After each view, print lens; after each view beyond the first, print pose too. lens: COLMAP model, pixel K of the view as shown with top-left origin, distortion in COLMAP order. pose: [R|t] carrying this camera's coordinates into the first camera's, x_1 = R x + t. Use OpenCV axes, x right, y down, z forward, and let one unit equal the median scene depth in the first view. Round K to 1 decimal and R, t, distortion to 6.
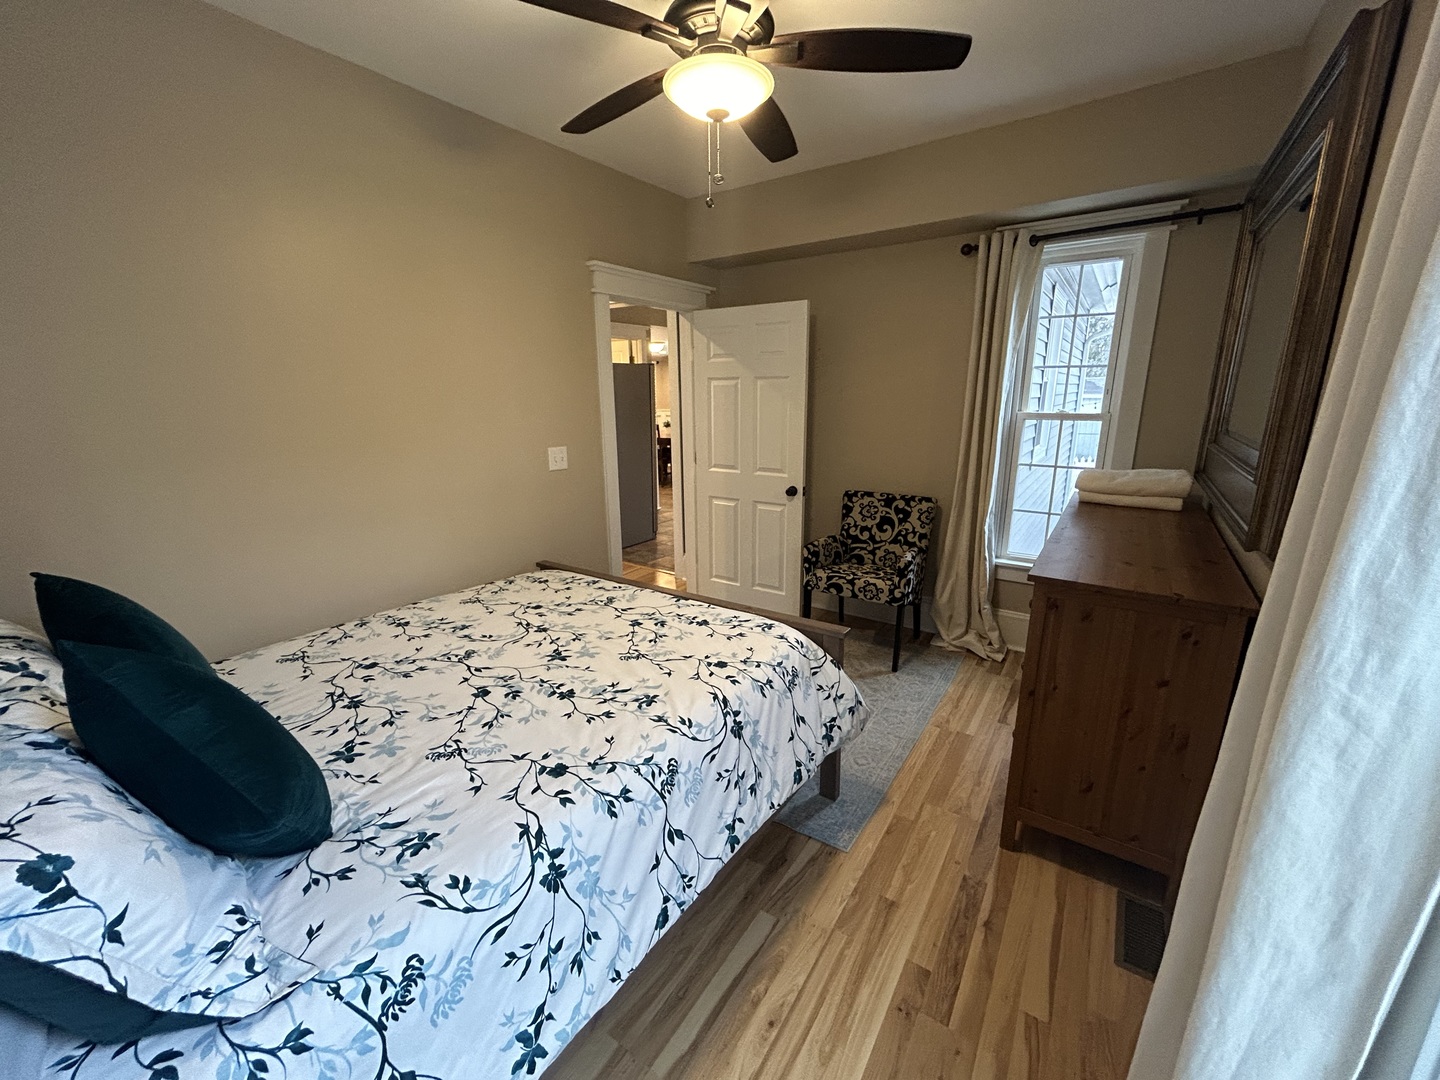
lens RADIAL K [[587.0, 0, 718.4], [0, 587.0, 534.8], [0, 0, 1]] dist [-0.000148, 0.001179]
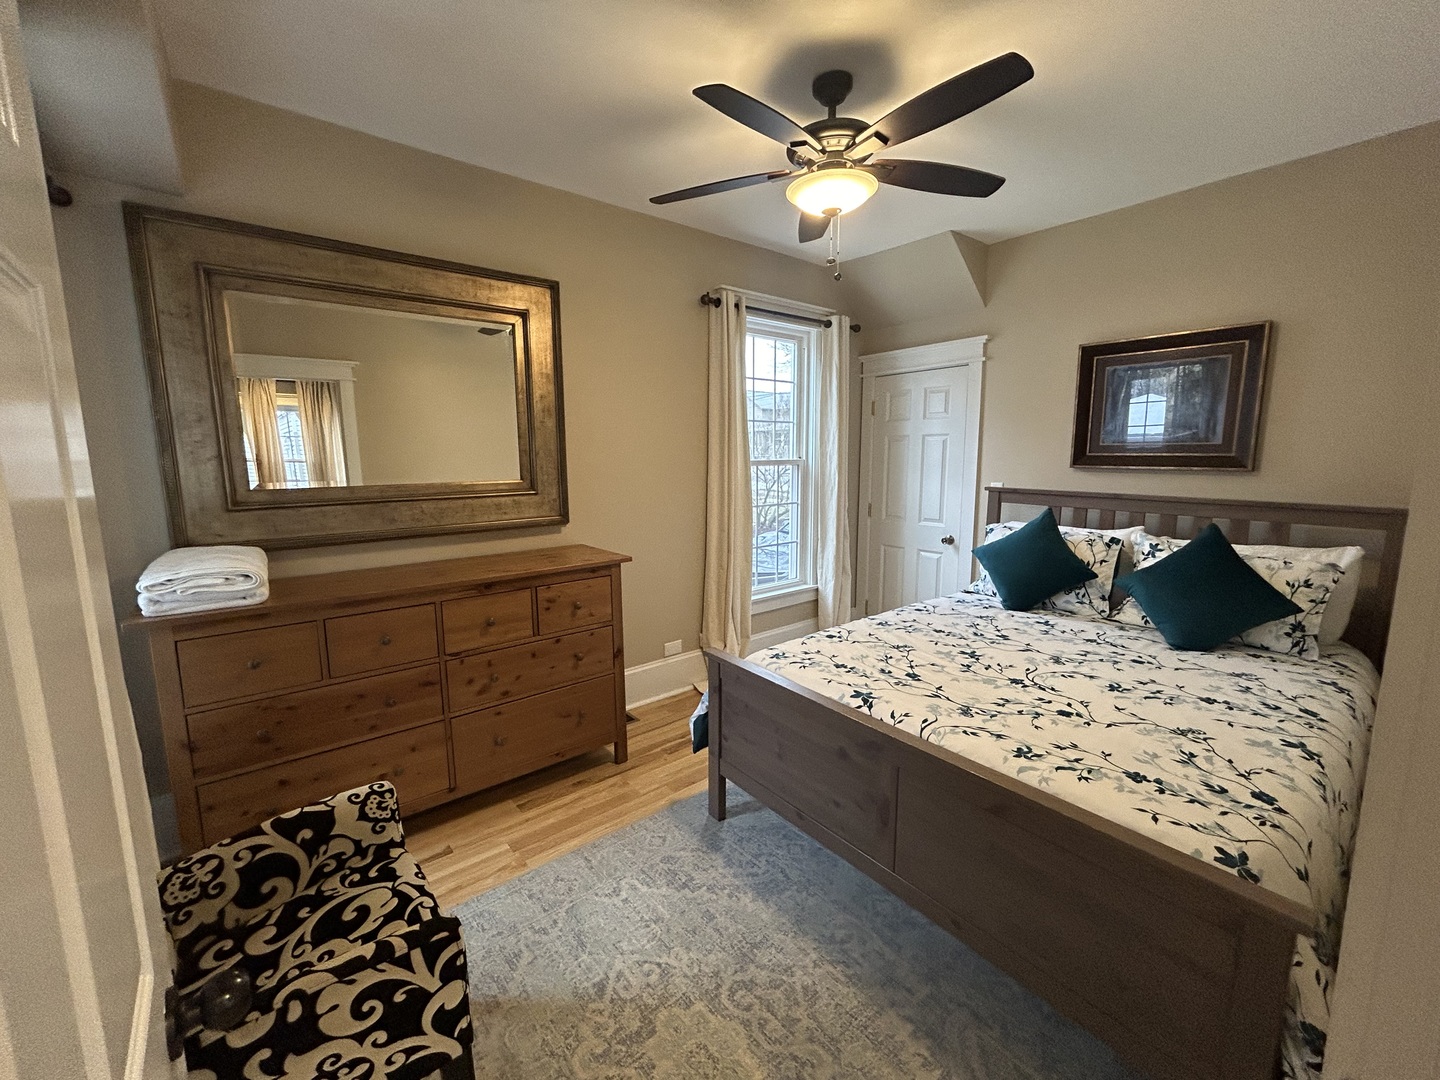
lens RADIAL K [[587.0, 0, 718.4], [0, 587.0, 534.8], [0, 0, 1]] dist [-0.000148, 0.001179]
pose [[-0.959877, -0.024994, 0.279304, -0.108593], [0.082674, 0.926527, 0.367033, -0.466571], [-0.267957, 0.375398, -0.887286, 2.007122]]
